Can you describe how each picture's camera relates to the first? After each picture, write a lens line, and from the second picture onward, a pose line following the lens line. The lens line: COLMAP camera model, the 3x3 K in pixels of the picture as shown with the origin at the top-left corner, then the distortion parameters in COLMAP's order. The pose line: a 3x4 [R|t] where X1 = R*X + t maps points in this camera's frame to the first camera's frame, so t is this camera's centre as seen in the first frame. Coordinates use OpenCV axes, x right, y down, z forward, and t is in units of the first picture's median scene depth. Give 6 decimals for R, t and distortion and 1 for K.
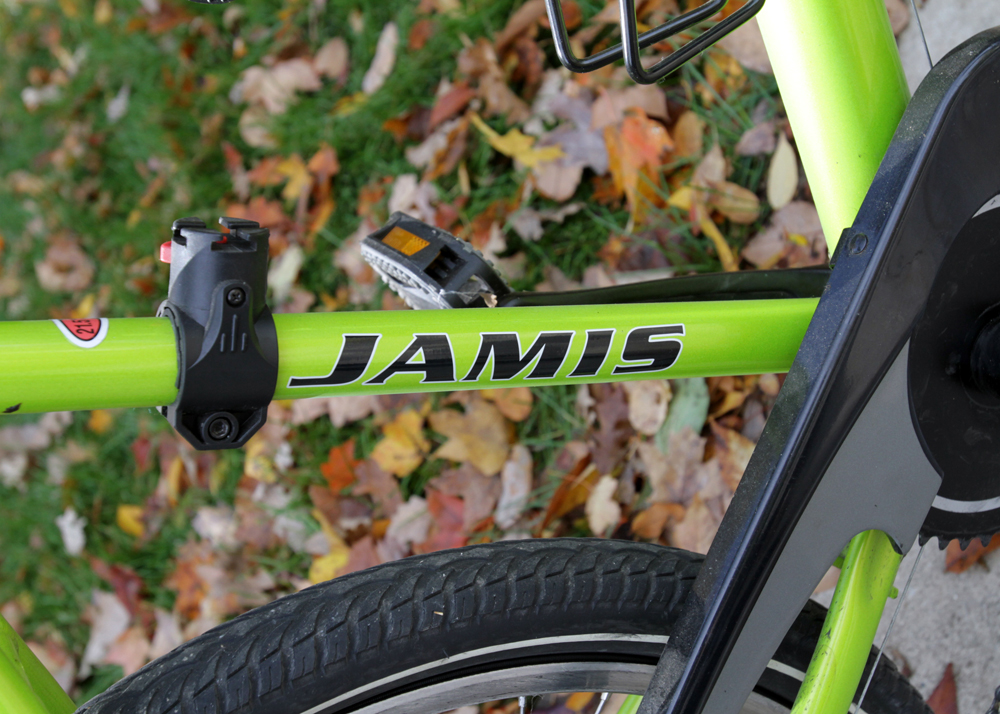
lens RADIAL K [[1647.7, 0, 499.2], [0, 1647.7, 357.9], [0, 0, 1]] dist [-0.034613, 0.000000]
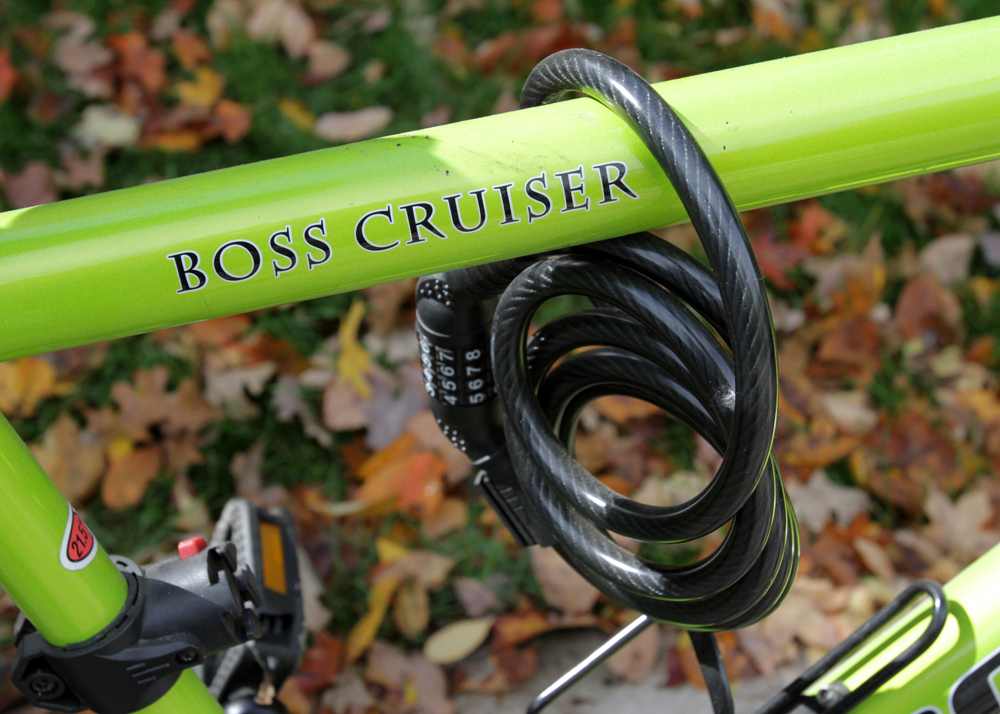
lens RADIAL K [[1647.7, 0, 498.3], [0, 1647.7, 358.5], [0, 0, 1]] dist [-0.034613, 0.000000]
pose [[0.432275, 0.871859, 0.230216, -0.192887], [-0.867959, 0.471518, -0.155942, -0.053817], [-0.244510, -0.132409, 0.960564, 0.038208]]
